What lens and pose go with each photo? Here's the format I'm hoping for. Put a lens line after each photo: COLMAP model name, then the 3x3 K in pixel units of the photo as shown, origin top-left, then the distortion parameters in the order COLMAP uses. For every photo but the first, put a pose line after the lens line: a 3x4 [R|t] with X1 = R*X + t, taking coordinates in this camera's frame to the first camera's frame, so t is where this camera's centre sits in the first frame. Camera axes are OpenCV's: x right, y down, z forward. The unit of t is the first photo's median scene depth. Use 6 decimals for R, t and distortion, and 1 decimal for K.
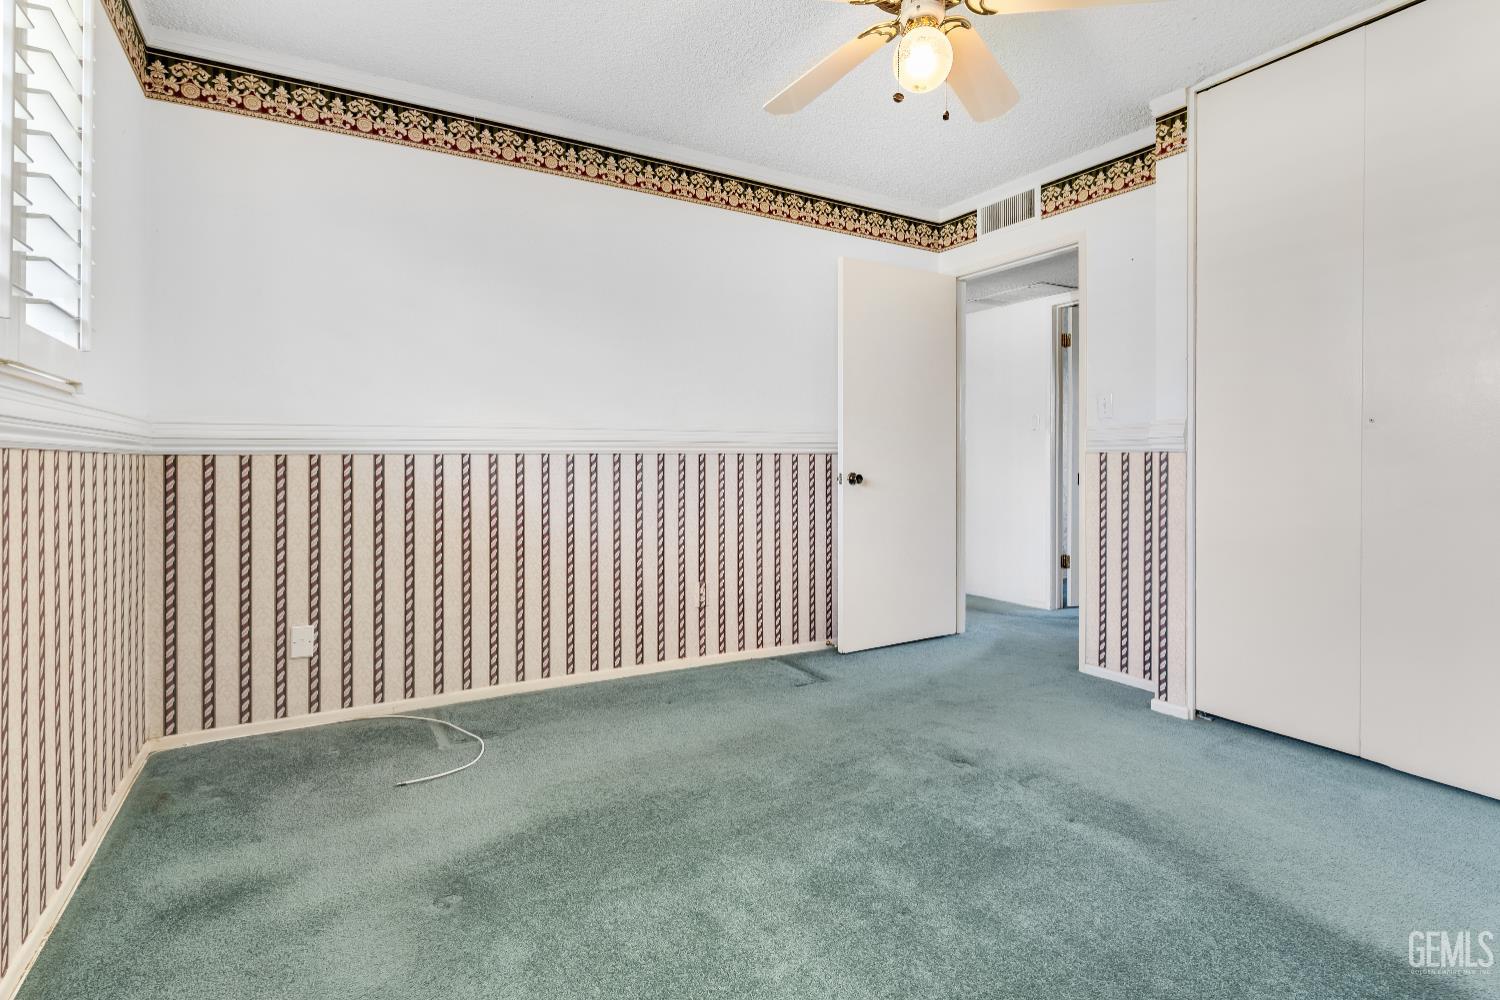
lens RADIAL K [[762.7, 0, 760.2], [0, 762.7, 494.1], [0, 0, 1]] dist [-0.017639, -0.004257]
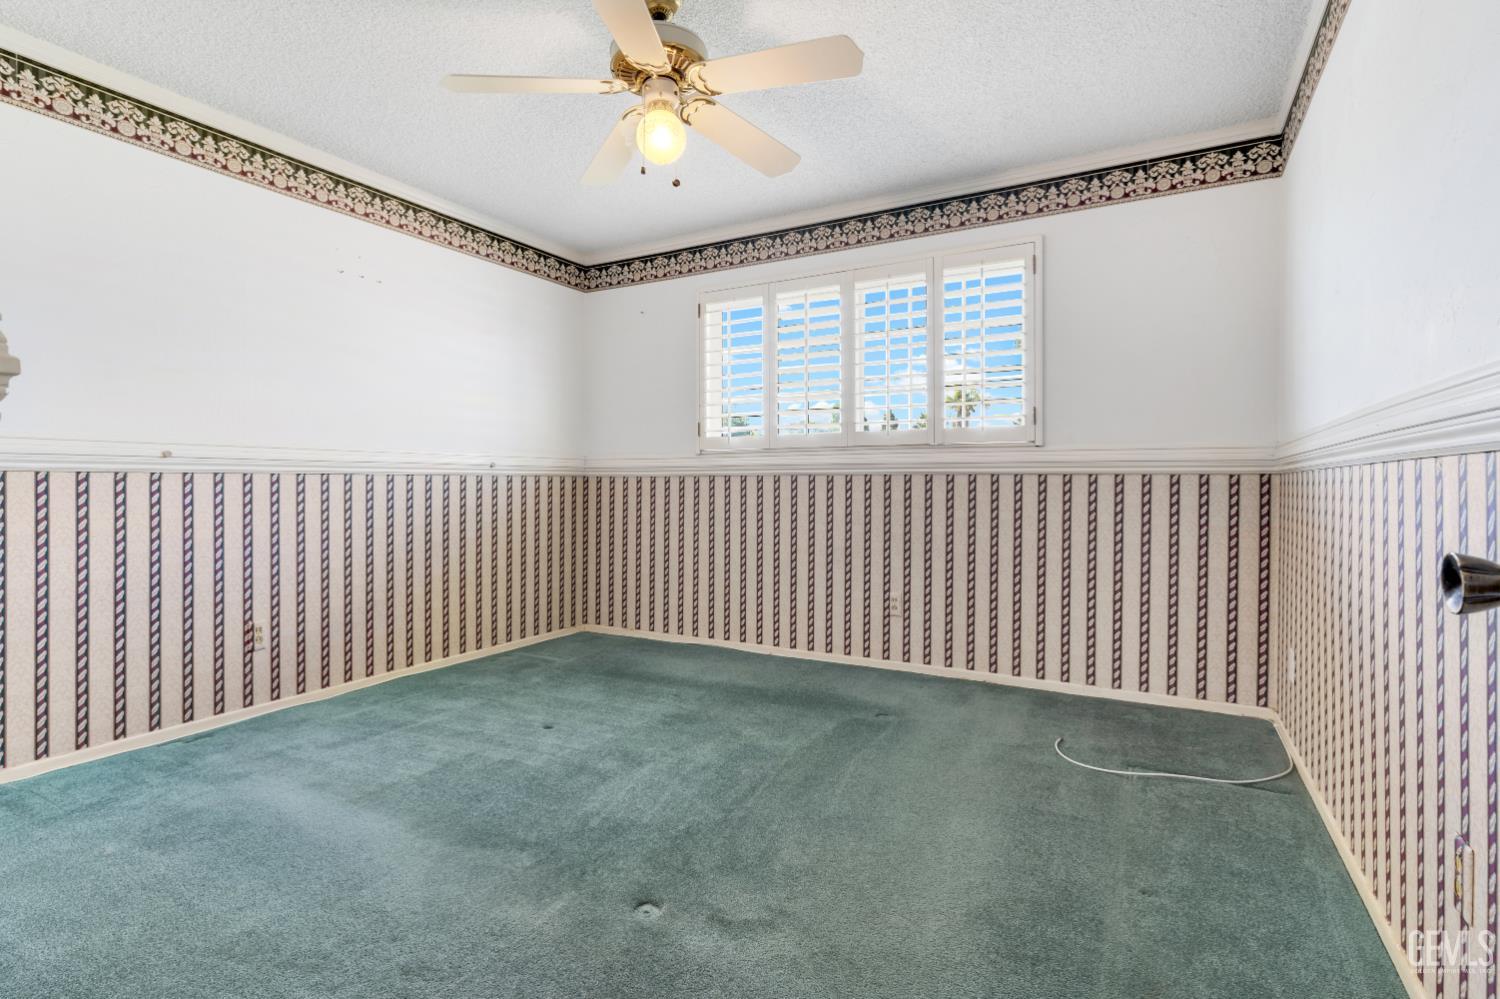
lens RADIAL K [[726.7, 0, 745.8], [0, 726.7, 491.2], [0, 0, 1]] dist [0.004307, 0.000243]
pose [[0.878108, -0.008549, 0.478386, -0.292914], [0.020942, 0.999569, -0.020577, 0.007671], [-0.478004, 0.028087, 0.877909, -0.184556]]
